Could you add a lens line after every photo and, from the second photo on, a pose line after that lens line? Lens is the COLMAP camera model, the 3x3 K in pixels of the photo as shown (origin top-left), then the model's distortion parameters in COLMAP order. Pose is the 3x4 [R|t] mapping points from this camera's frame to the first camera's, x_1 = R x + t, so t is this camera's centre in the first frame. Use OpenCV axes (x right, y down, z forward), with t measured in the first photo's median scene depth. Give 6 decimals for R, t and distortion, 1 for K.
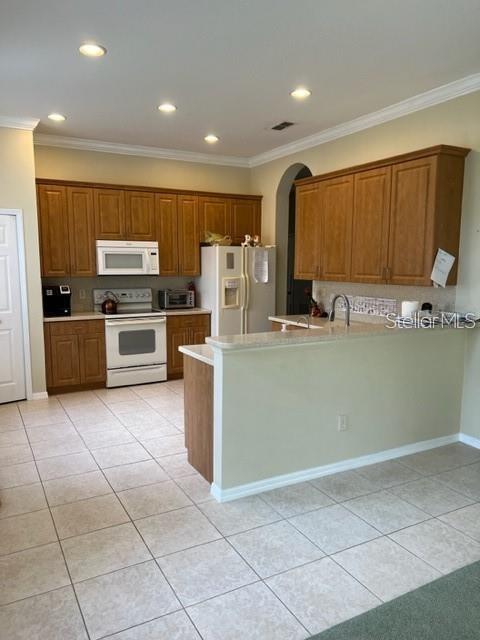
lens RADIAL K [[481.1, 0, 240.3], [0, 481.1, 323.4], [0, 0, 1]] dist [0.053567, -0.061324]
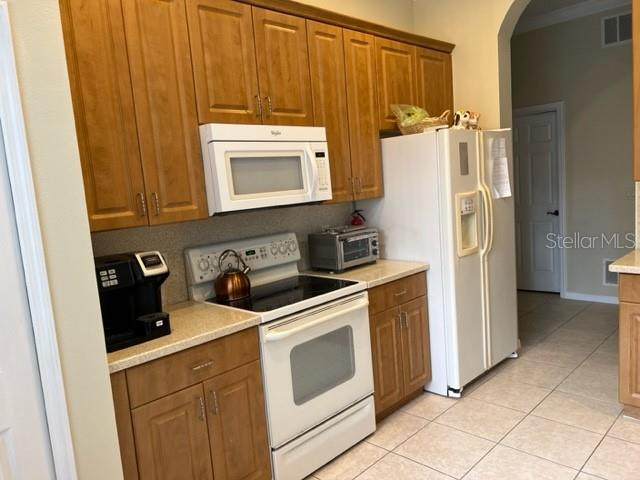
lens RADIAL K [[481.1, 0, 323.0], [0, 481.1, 237.9], [0, 0, 1]] dist [0.053567, -0.061324]
pose [[0.955273, -0.110054, 0.274485, -0.314927], [0.116789, 0.993122, -0.008262, -0.065265], [-0.271688, 0.039949, 0.961556, 0.588710]]
